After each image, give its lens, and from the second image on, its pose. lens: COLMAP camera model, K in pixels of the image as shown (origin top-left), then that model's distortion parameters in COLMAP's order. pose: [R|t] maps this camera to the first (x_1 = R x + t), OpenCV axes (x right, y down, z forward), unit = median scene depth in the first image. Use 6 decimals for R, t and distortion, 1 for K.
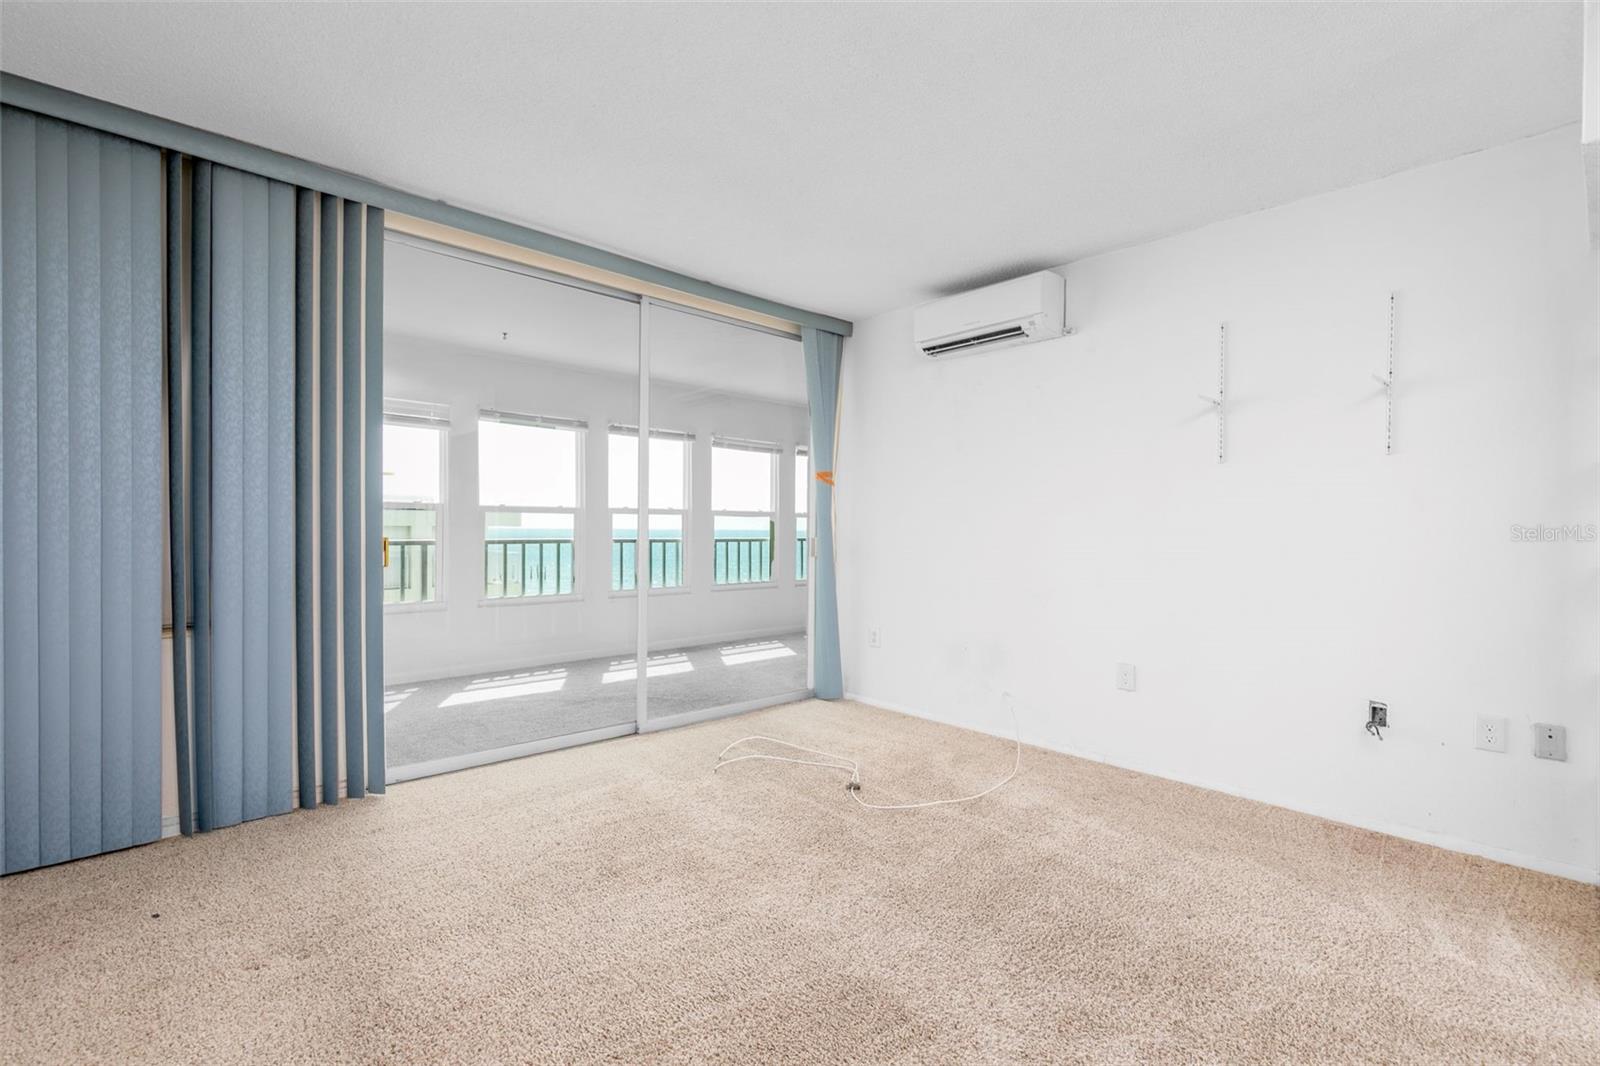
lens RADIAL K [[723.9, 0, 785.0], [0, 723.9, 534.1], [0, 0, 1]] dist [0.005585, -0.001536]
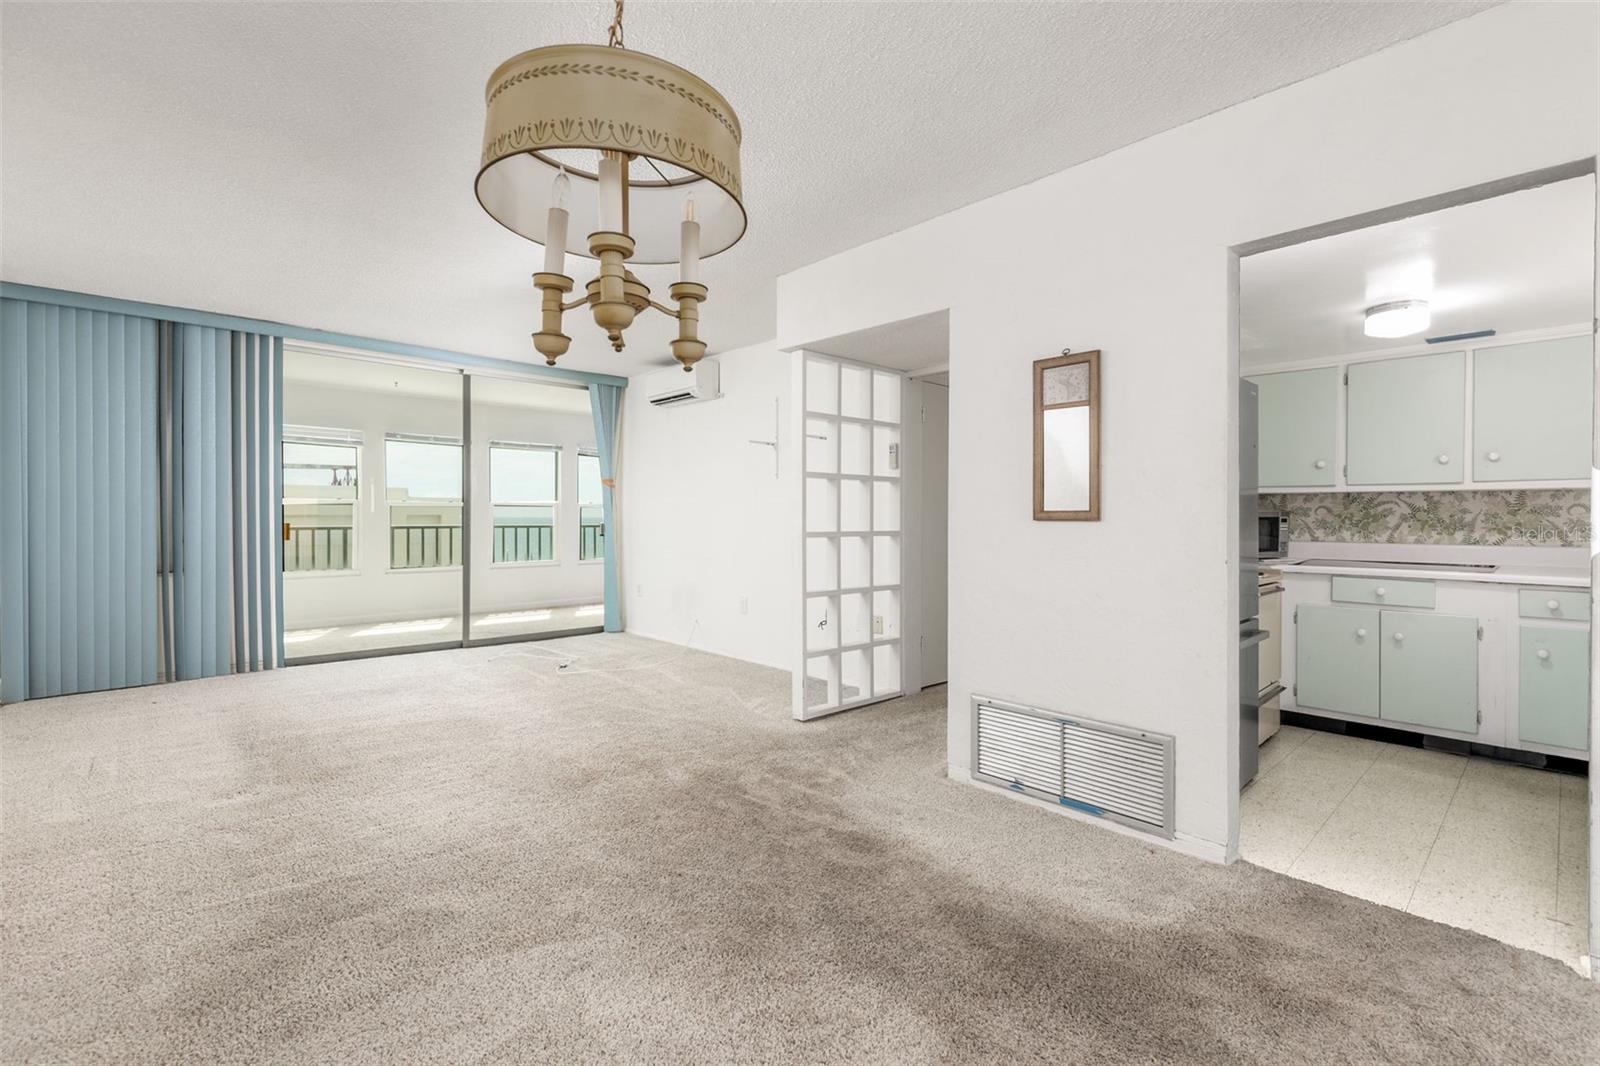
lens RADIAL K [[723.9, 0, 798.1], [0, 723.9, 524.1], [0, 0, 1]] dist [0.005585, -0.001536]
pose [[0.999893, -0.004445, 0.013967, 0.646447], [0.004402, 0.999986, 0.003071, 0.006714], [-0.013981, -0.003010, 0.999898, -0.754718]]
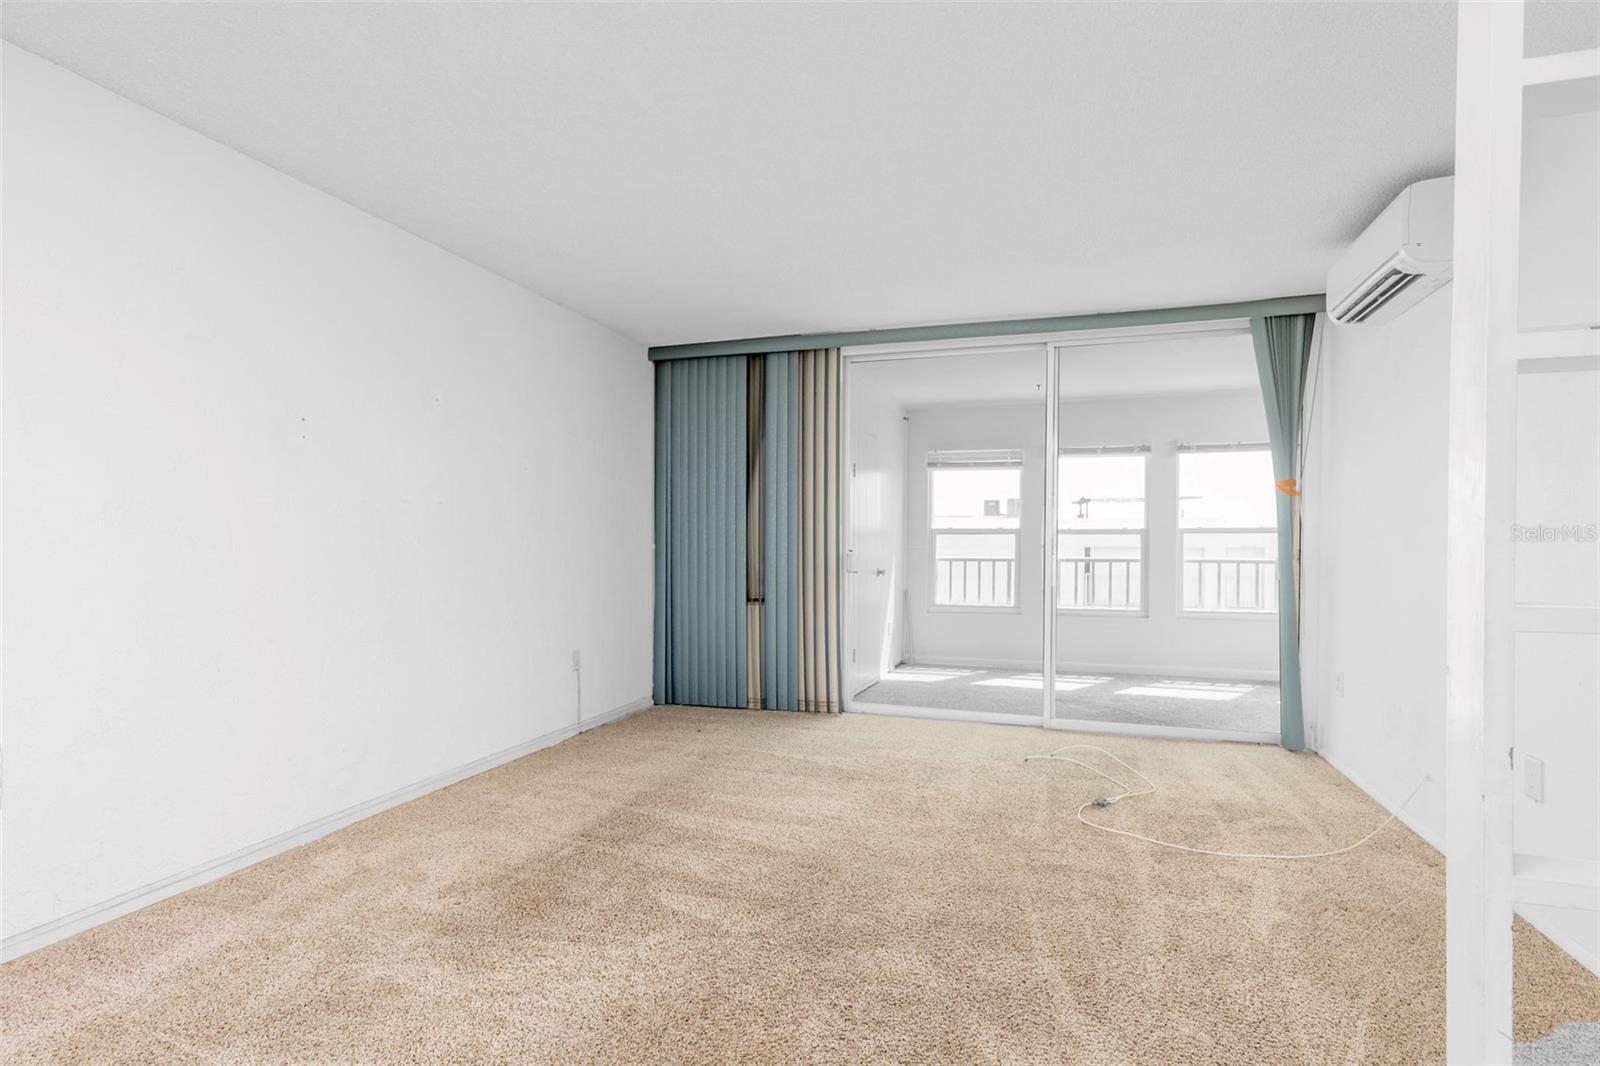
lens RADIAL K [[723.9, 0, 865.1], [0, 723.9, 560.2], [0, 0, 1]] dist [0.005585, -0.001536]
pose [[0.530076, 0.010108, -0.847890, 0.788811], [-0.004924, 0.999949, 0.008842, 0.004344], [0.847936, -0.000511, 0.530099, 0.194012]]
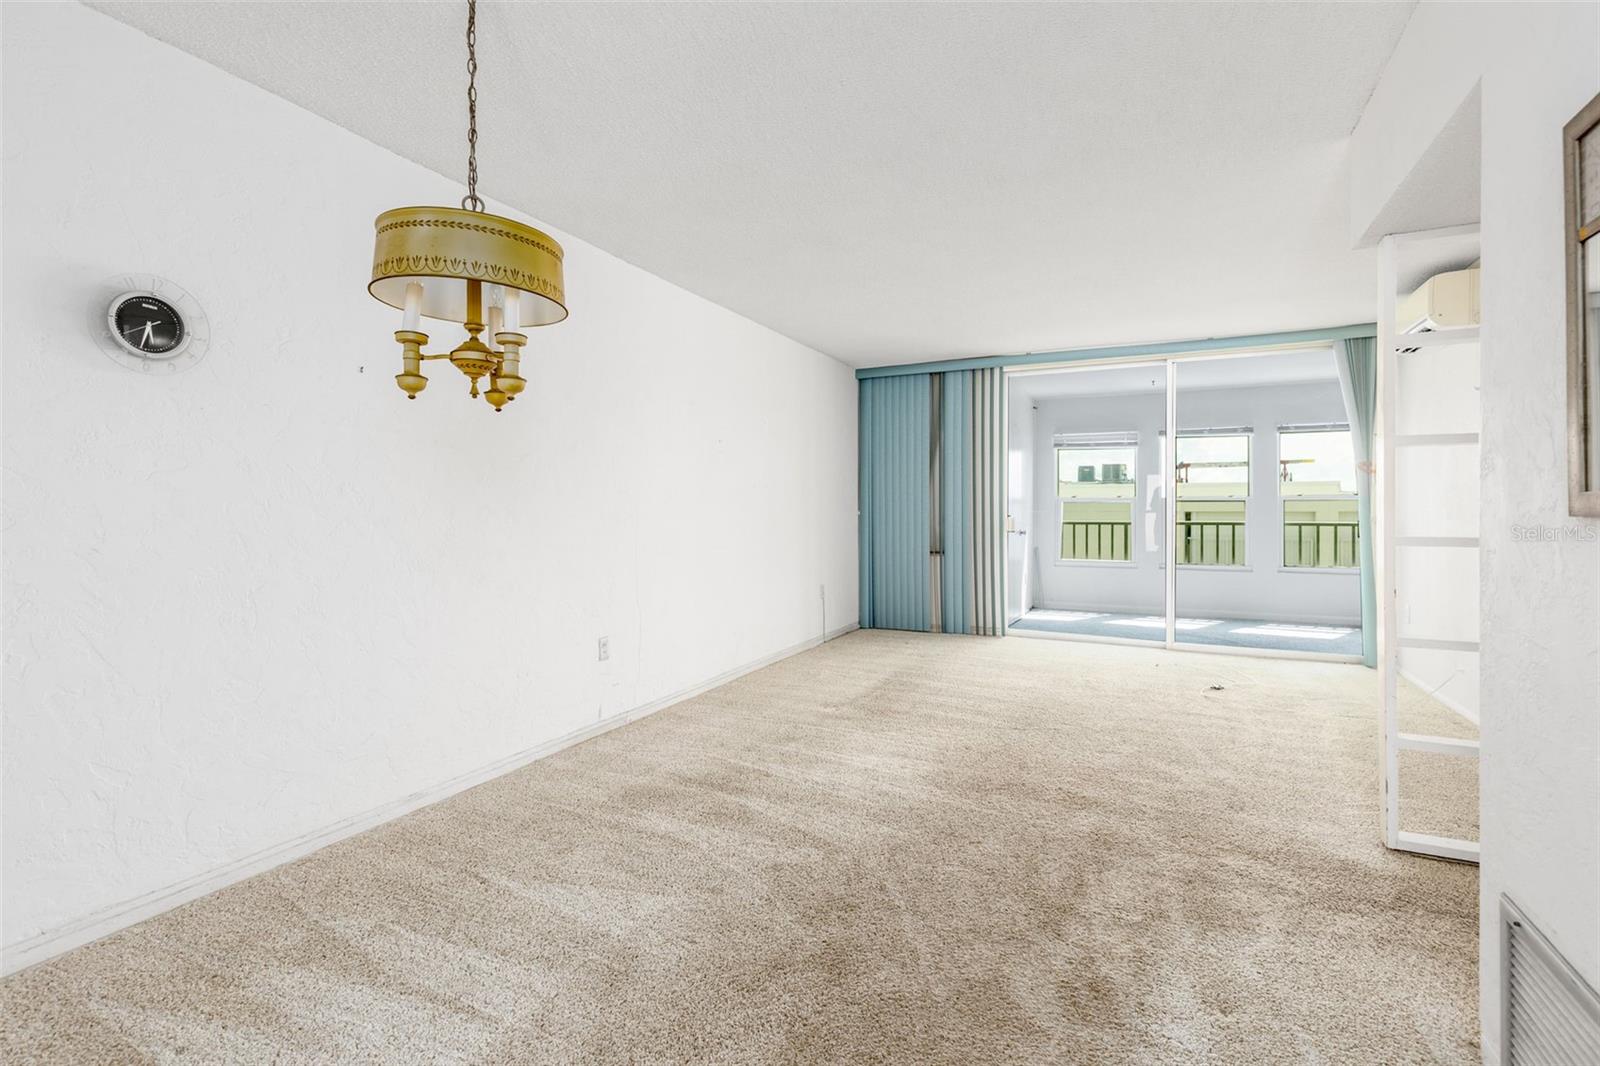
lens RADIAL K [[723.9, 0, 810.4], [0, 723.9, 513.8], [0, 0, 1]] dist [0.005585, -0.001536]
pose [[0.372097, -0.005305, -0.928179, 1.184665], [-0.003161, 0.999971, -0.006983, 0.008360], [0.928189, 0.005532, 0.372069, -0.324411]]
